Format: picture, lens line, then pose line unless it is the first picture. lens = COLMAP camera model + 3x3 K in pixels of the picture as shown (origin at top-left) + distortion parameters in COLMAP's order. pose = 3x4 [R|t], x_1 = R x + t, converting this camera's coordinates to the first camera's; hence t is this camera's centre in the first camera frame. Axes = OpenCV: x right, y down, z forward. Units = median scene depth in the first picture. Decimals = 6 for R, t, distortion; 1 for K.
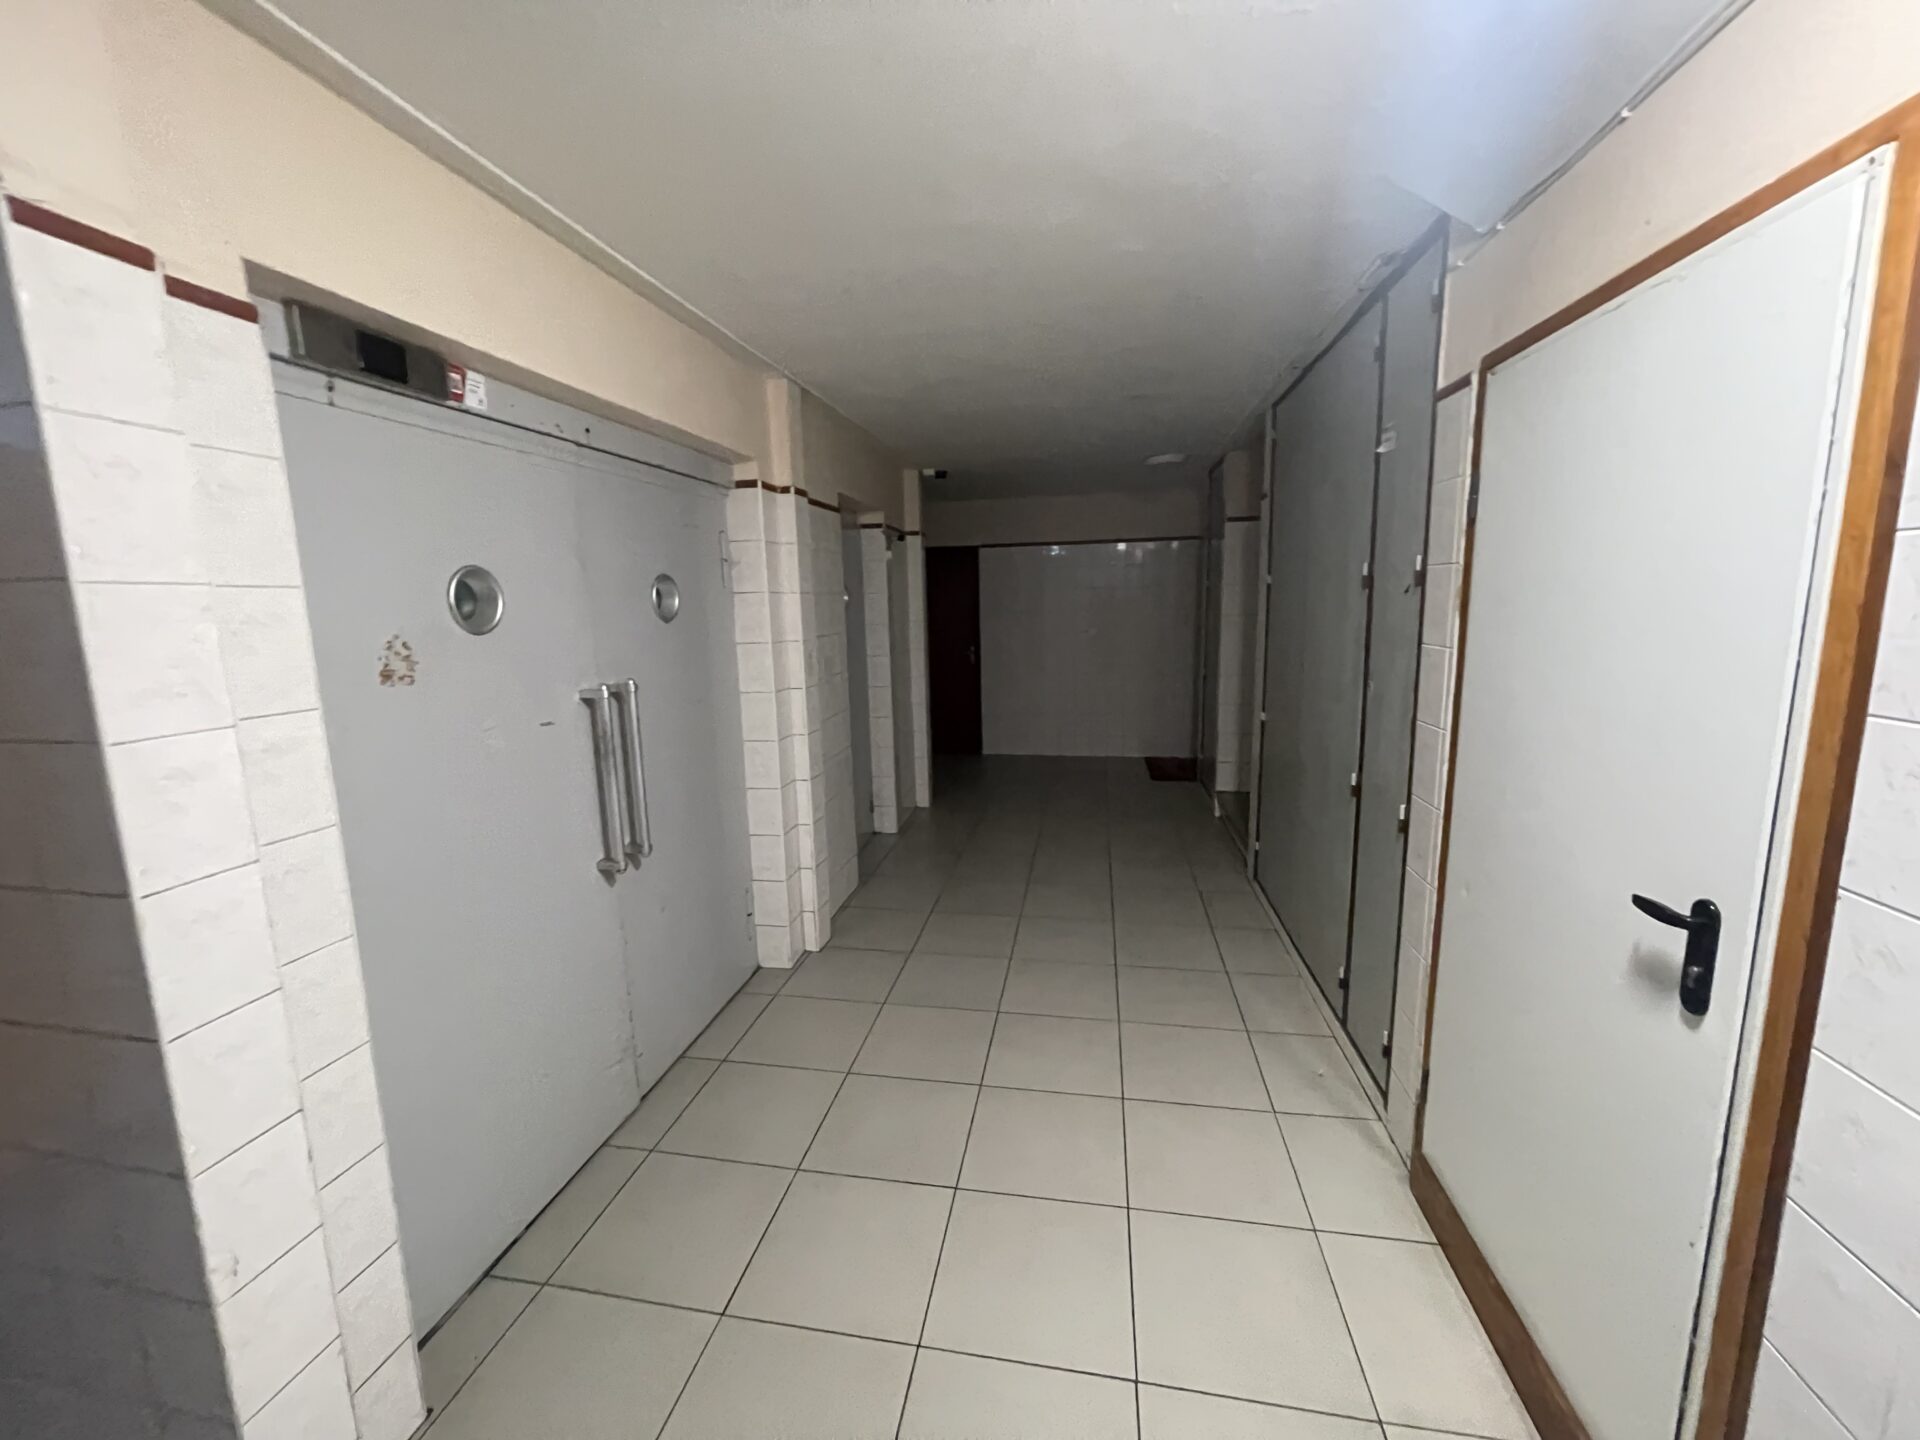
lens RADIAL K [[768.6, 0, 948.6], [0, 768.6, 716.8], [0, 0, 1]] dist [-0.003290, -0.000270]
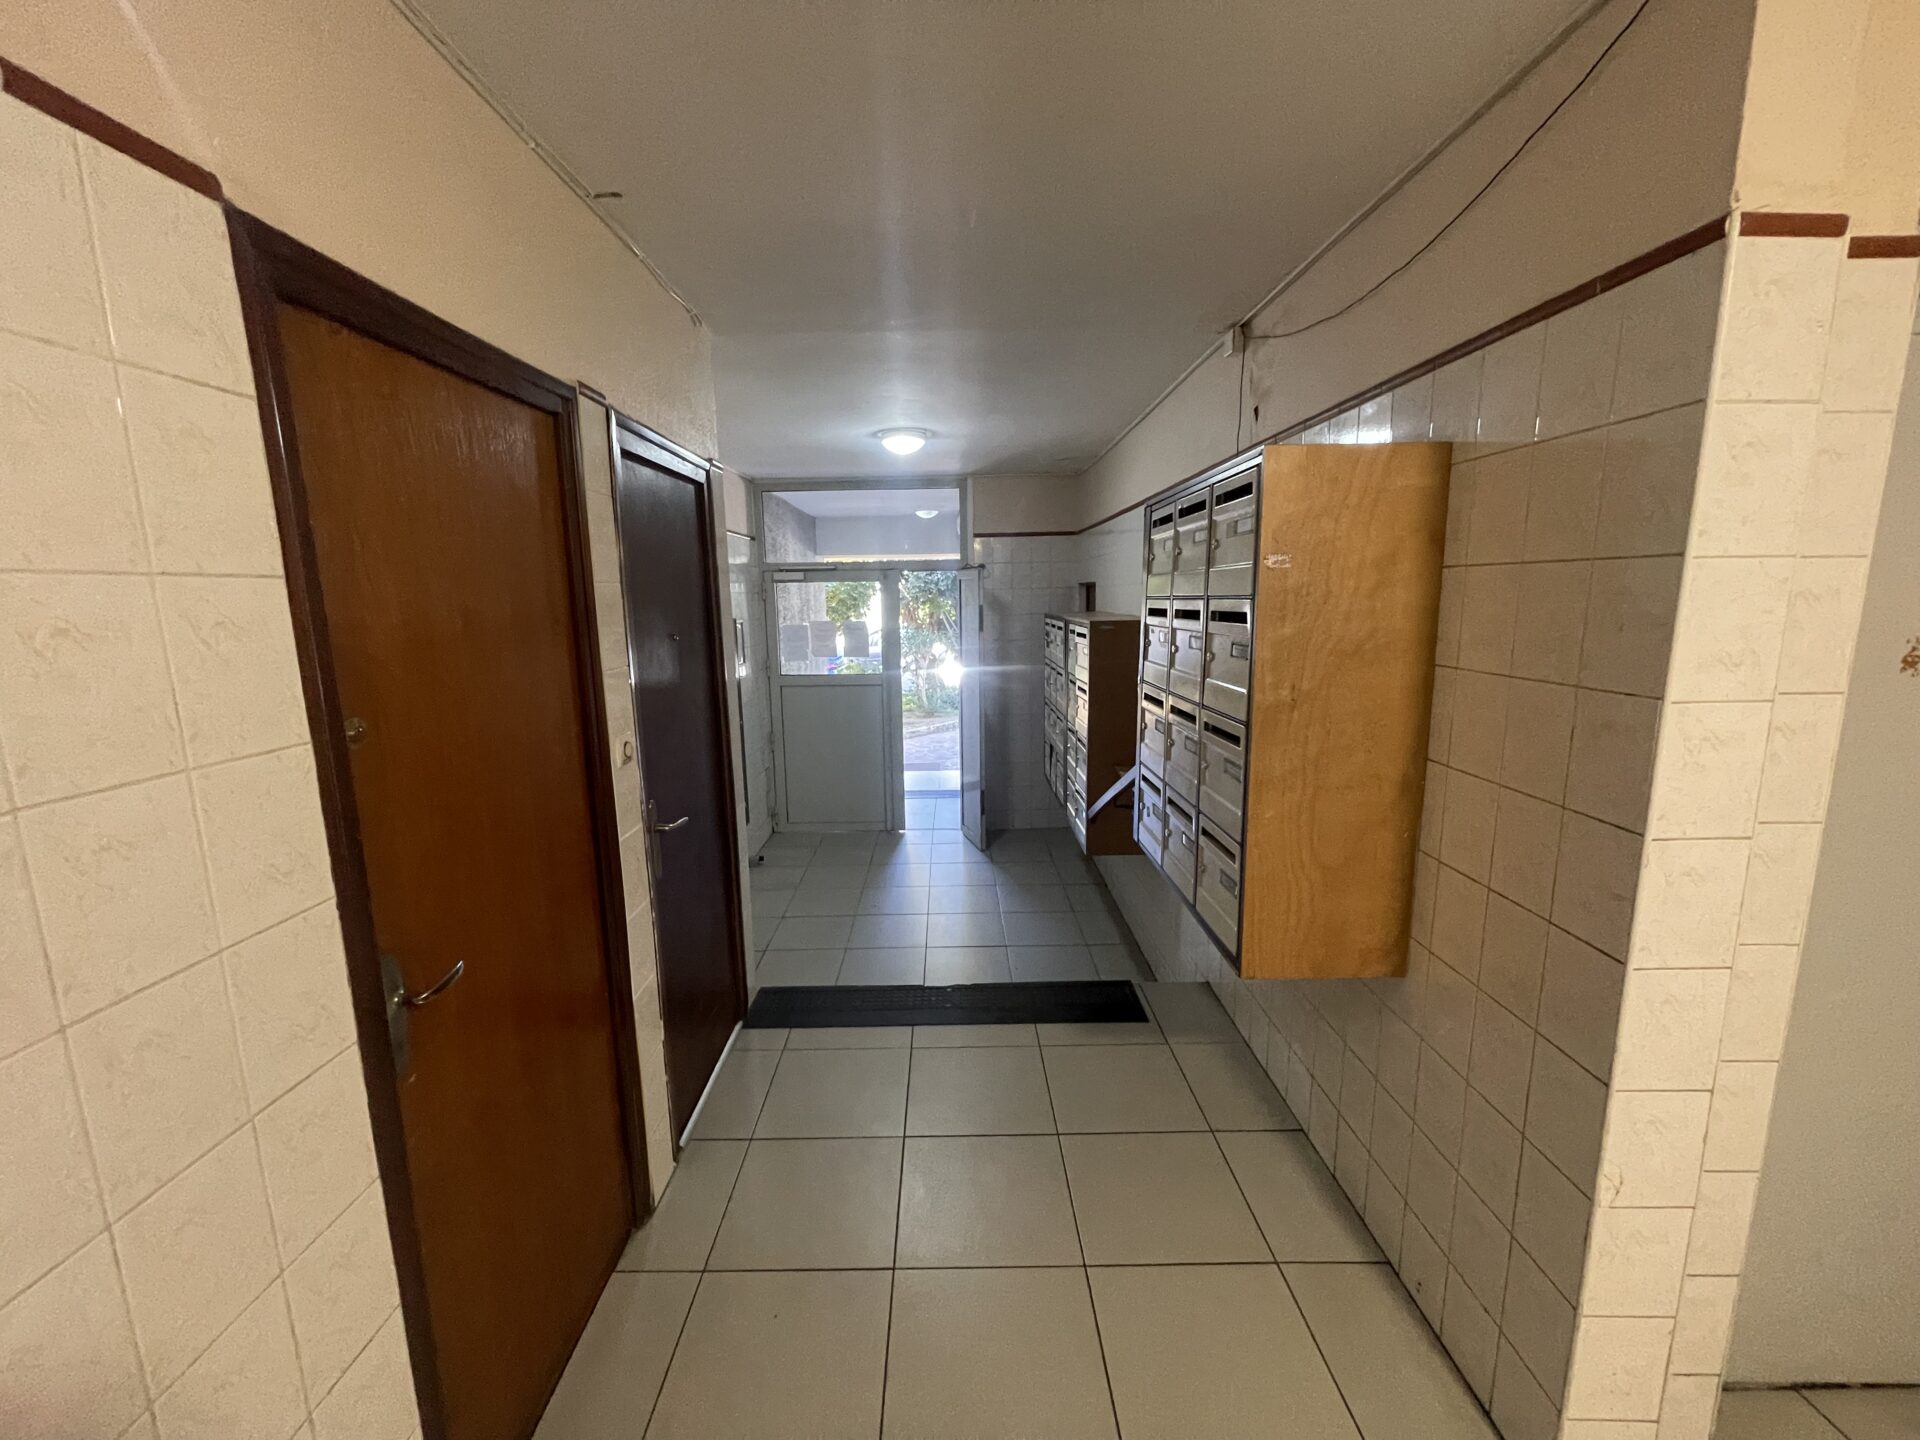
lens RADIAL K [[768.6, 0, 948.6], [0, 768.6, 716.8], [0, 0, 1]] dist [-0.003290, -0.000270]
pose [[0.182205, 0.175151, -0.967535, -0.175148], [-0.134475, 0.979199, 0.151938, 0.026025], [0.974021, 0.102425, 0.201969, -0.234985]]
